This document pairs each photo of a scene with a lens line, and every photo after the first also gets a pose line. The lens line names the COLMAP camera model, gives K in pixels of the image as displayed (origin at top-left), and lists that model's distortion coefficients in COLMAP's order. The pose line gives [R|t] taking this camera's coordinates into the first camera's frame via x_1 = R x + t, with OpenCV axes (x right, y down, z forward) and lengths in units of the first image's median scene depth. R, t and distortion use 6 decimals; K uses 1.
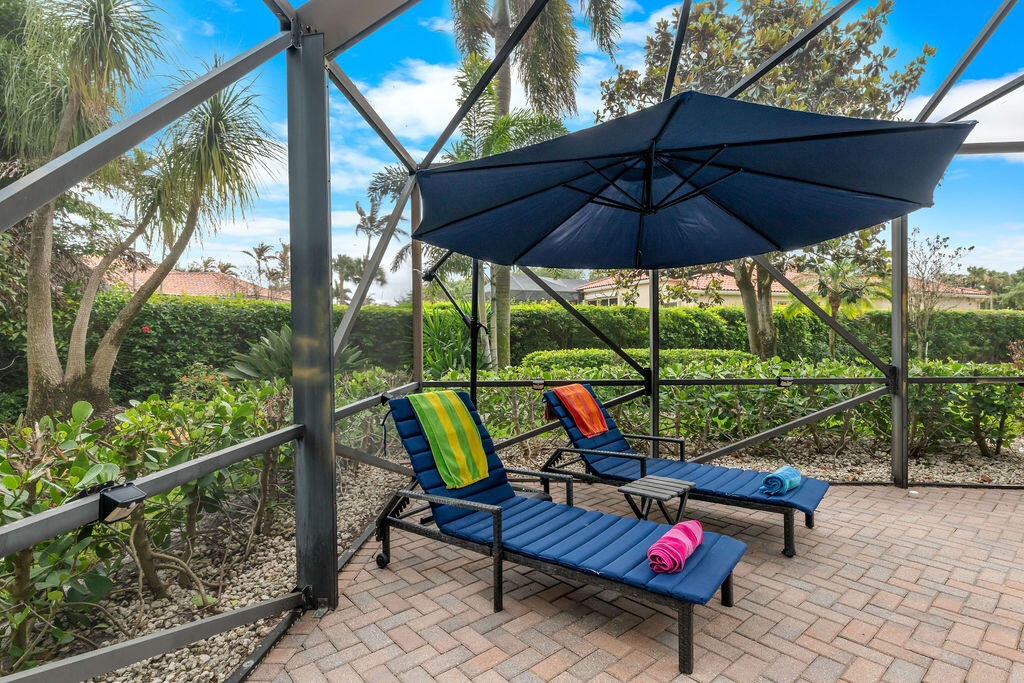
lens RADIAL K [[547.3, 0, 512.0], [0, 547.3, 341.5], [0, 0, 1]] dist [-0.001877, -0.000132]
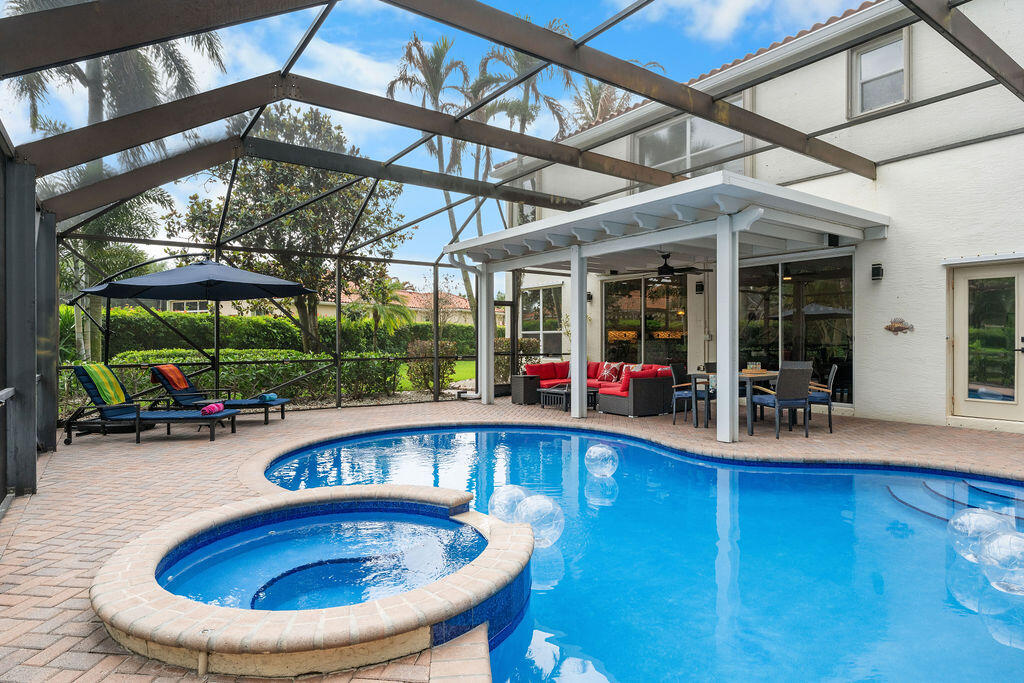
lens RADIAL K [[560.2, 0, 512.0], [0, 560.2, 341.5], [0, 0, 1]] dist [-0.005179, -0.001827]
pose [[0.775145, 0.006738, 0.631747, -0.173879], [-0.000885, 0.999954, -0.009578, 0.016193], [-0.631782, 0.006866, 0.775115, -1.152757]]
